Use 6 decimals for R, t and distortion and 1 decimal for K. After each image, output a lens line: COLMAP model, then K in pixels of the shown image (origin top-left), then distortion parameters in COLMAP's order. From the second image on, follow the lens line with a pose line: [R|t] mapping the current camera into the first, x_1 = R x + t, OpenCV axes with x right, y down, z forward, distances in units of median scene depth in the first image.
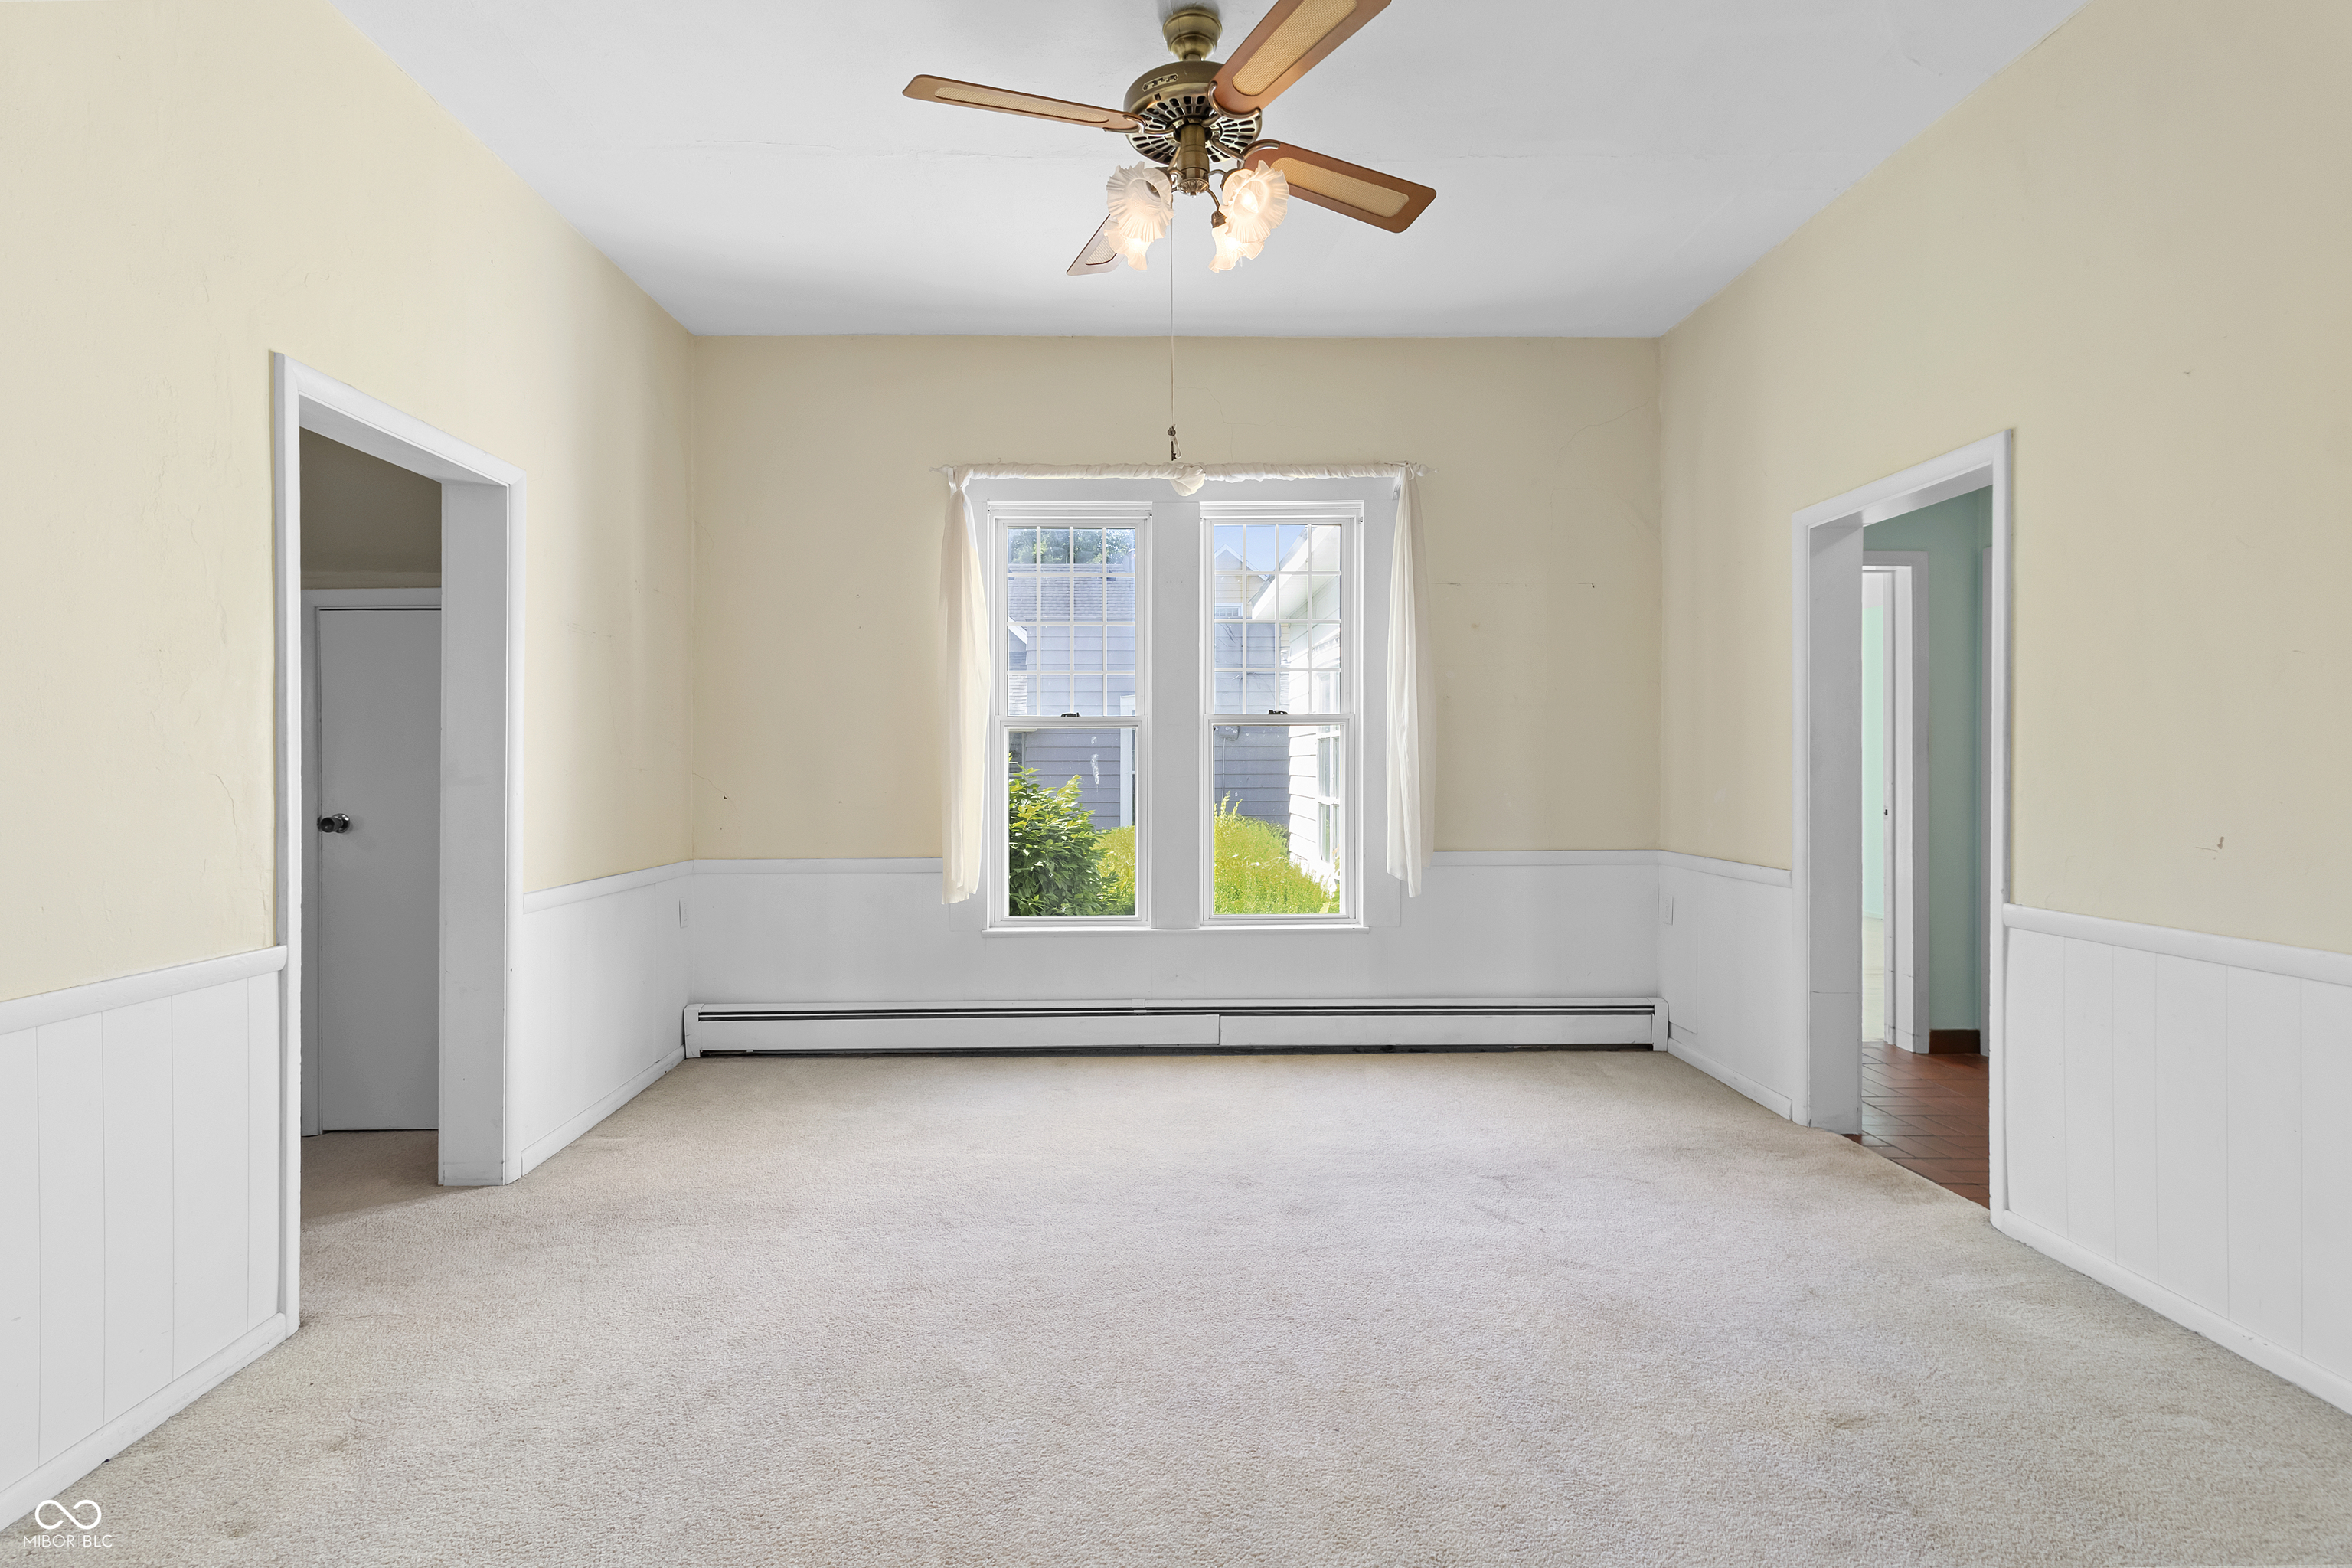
lens RADIAL K [[1084.5, 0, 1173.7], [0, 1084.5, 771.1], [0, 0, 1]] dist [0.002467, 0.000784]
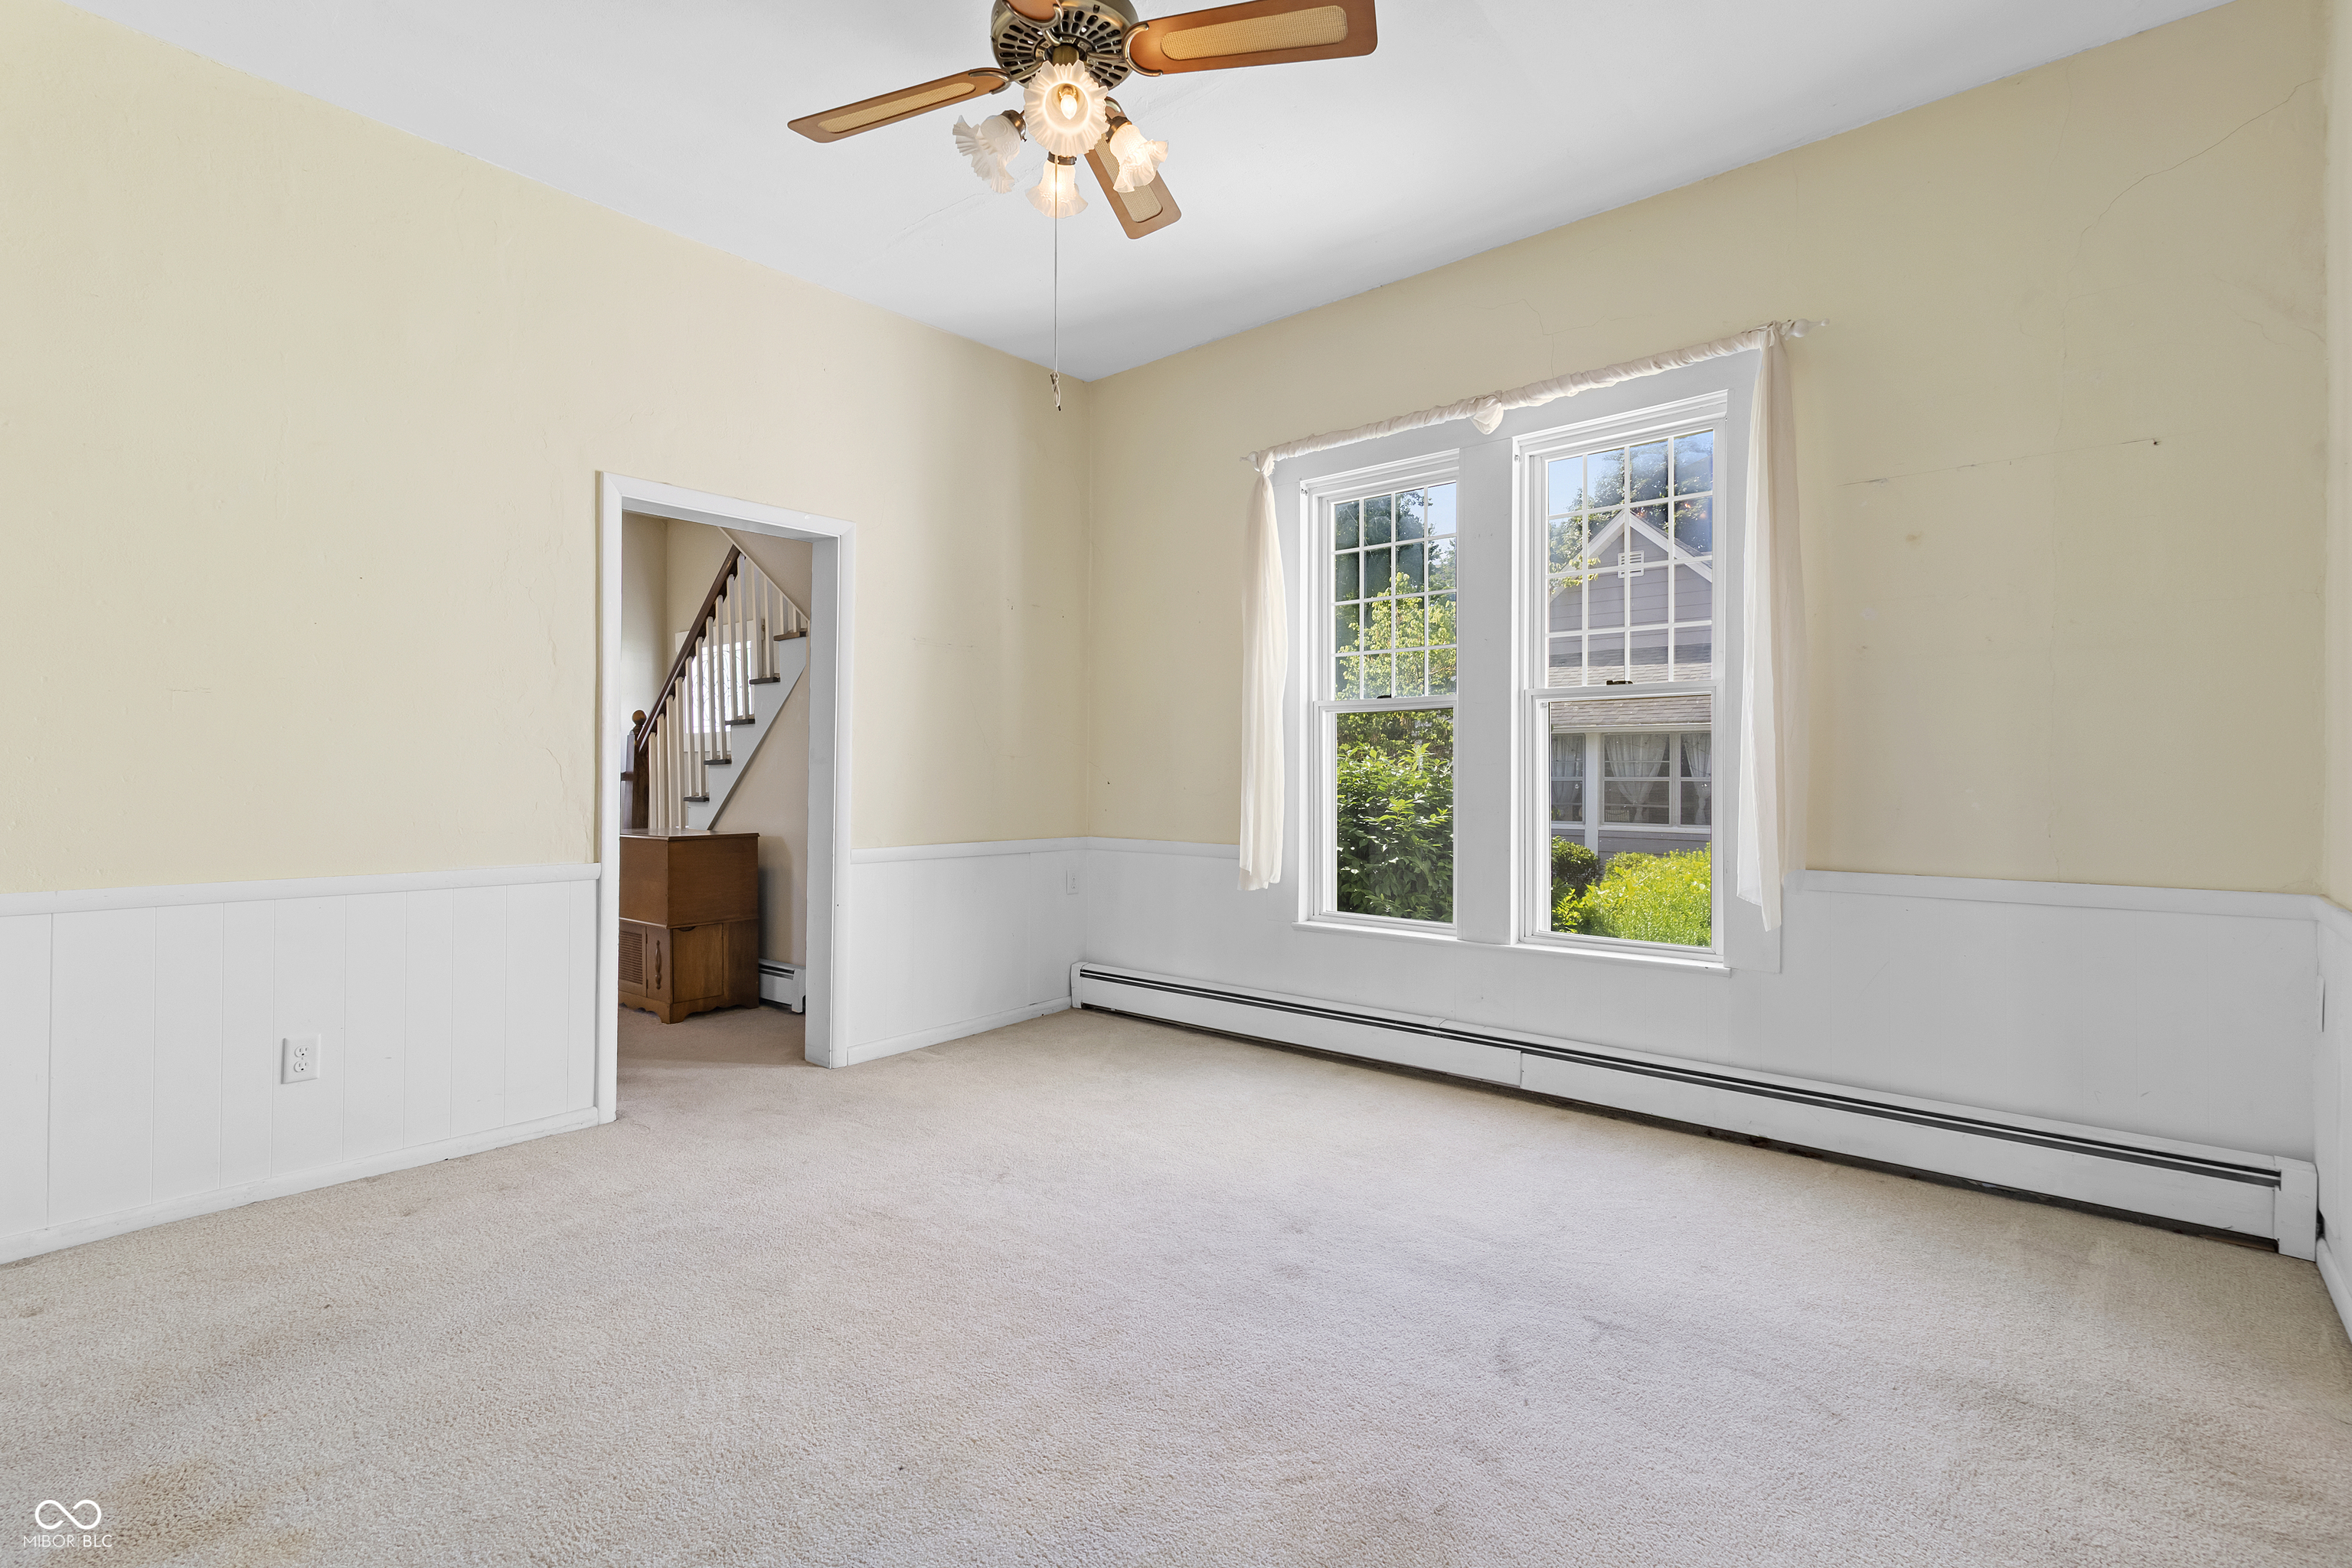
lens RADIAL K [[1075.5, 0, 1180.5], [0, 1075.5, 769.0], [0, 0, 1]] dist [0.001240, 0.000462]
pose [[0.748795, 0.000877, -0.662801, 0.396320], [-0.008192, 0.999935, -0.007932, 0.018275], [0.662751, 0.011369, 0.748753, 0.214134]]
